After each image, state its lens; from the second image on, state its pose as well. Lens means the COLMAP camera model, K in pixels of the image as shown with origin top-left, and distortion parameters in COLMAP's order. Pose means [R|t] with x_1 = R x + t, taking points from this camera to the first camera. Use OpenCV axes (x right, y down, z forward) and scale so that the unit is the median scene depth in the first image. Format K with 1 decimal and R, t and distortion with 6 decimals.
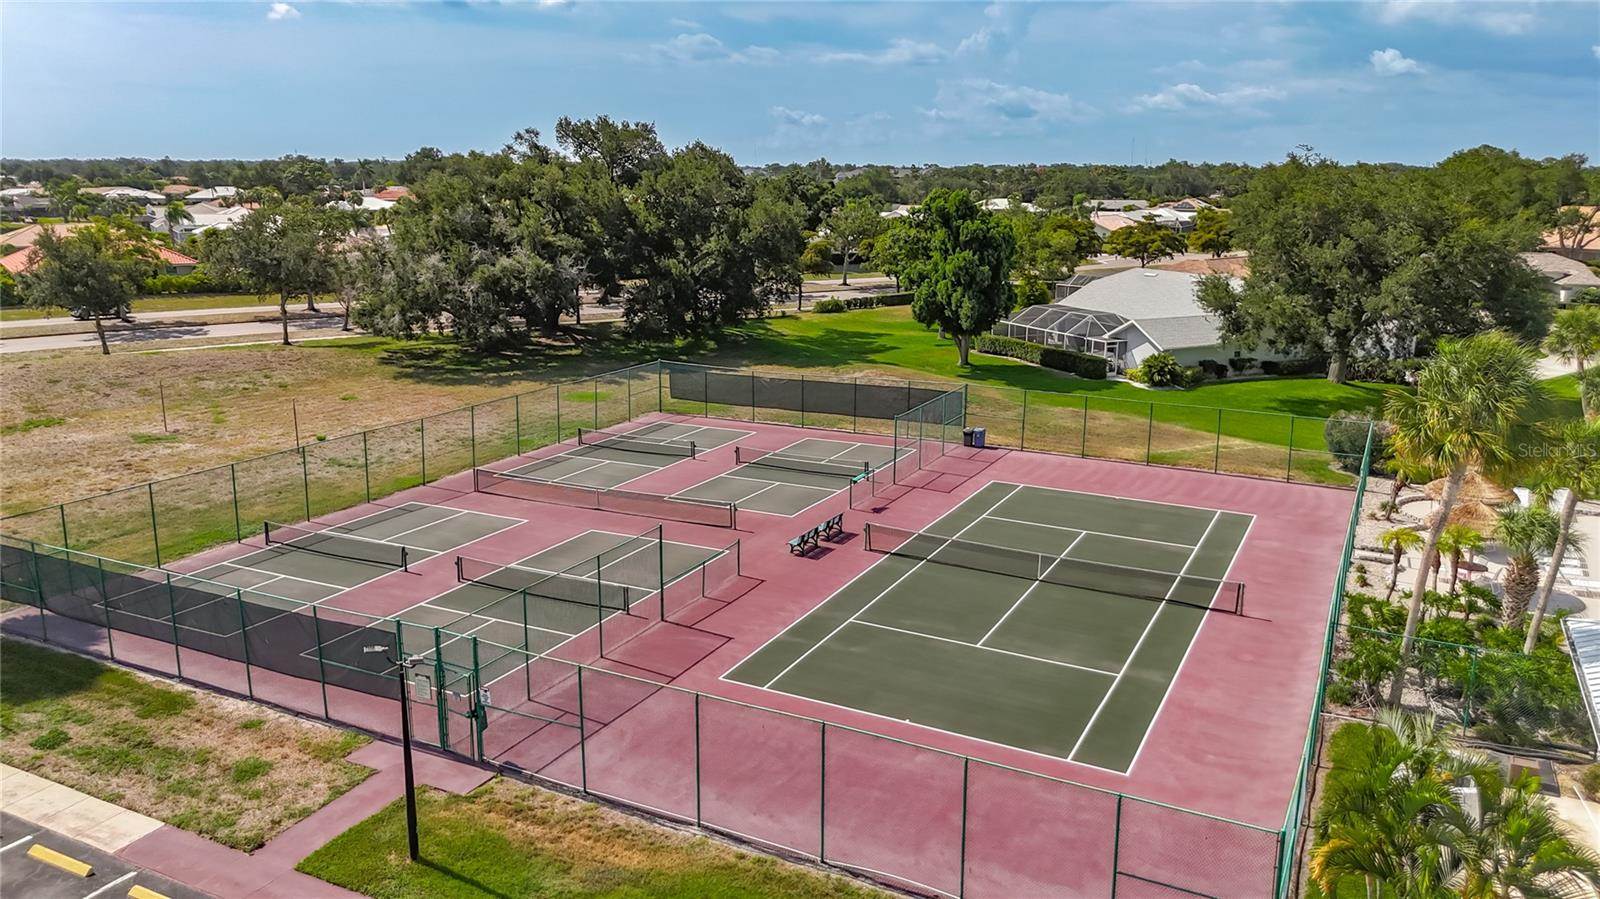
lens RADIAL K [[1176.7, 0, 810.7], [0, 1176.7, 453.9], [0, 0, 1]] dist [0.053531, -0.003815]
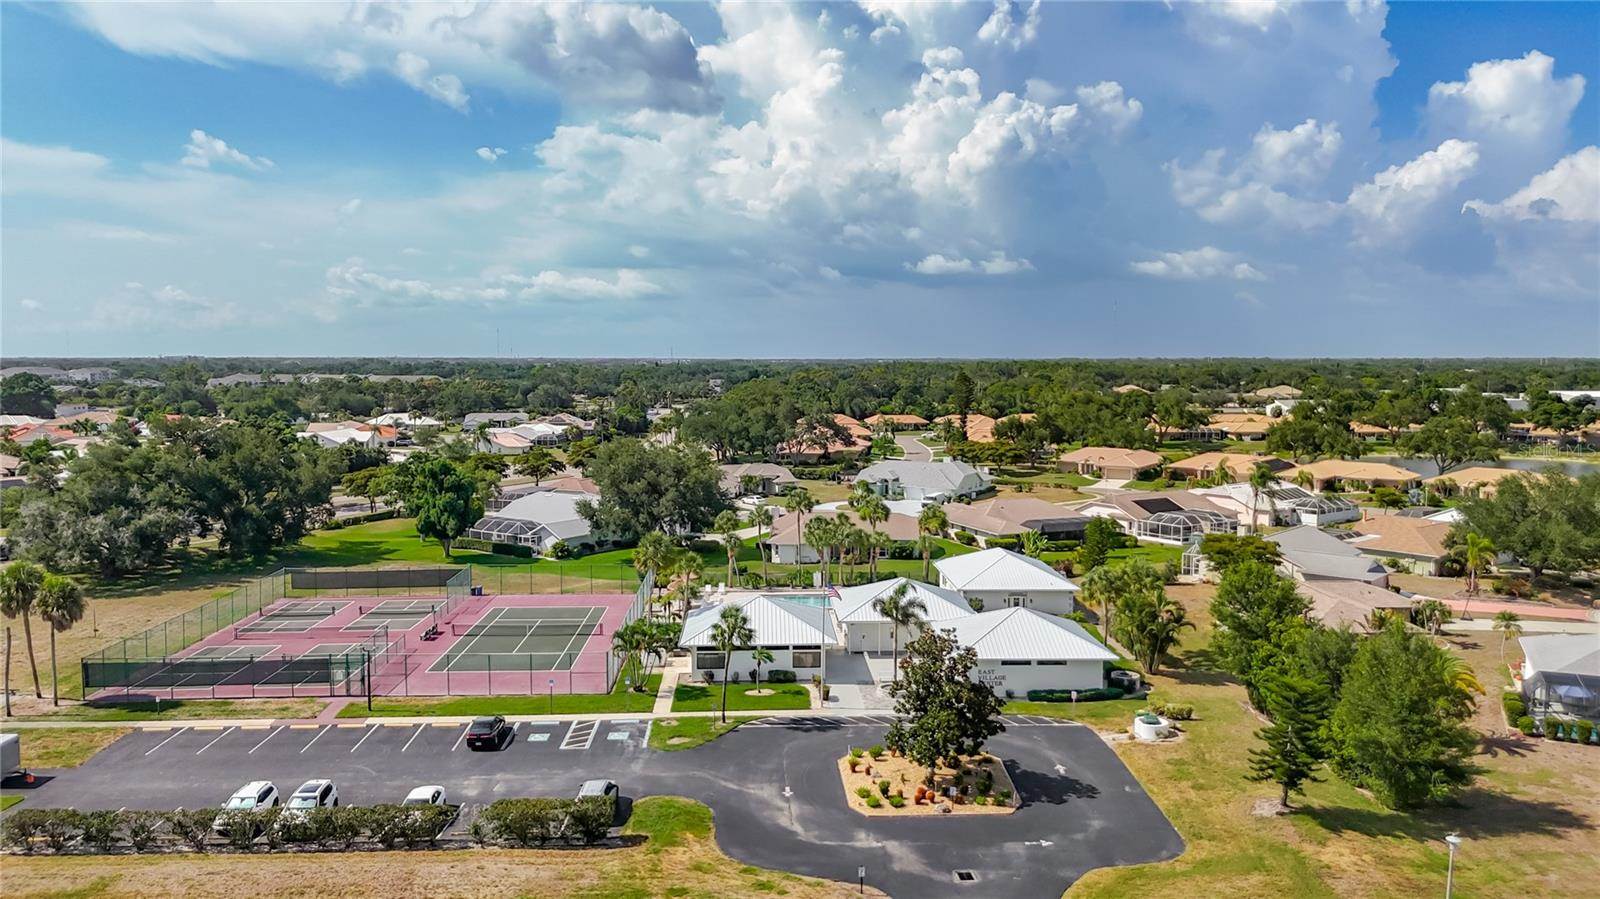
lens RADIAL K [[1176.7, 0, 810.7], [0, 1176.7, 453.9], [0, 0, 1]] dist [0.053531, -0.003815]
pose [[0.870432, -0.041212, 0.490560, -0.274677], [0.116401, 0.985463, -0.123749, 0.057139], [-0.478329, 0.164817, 0.862576, -0.839615]]
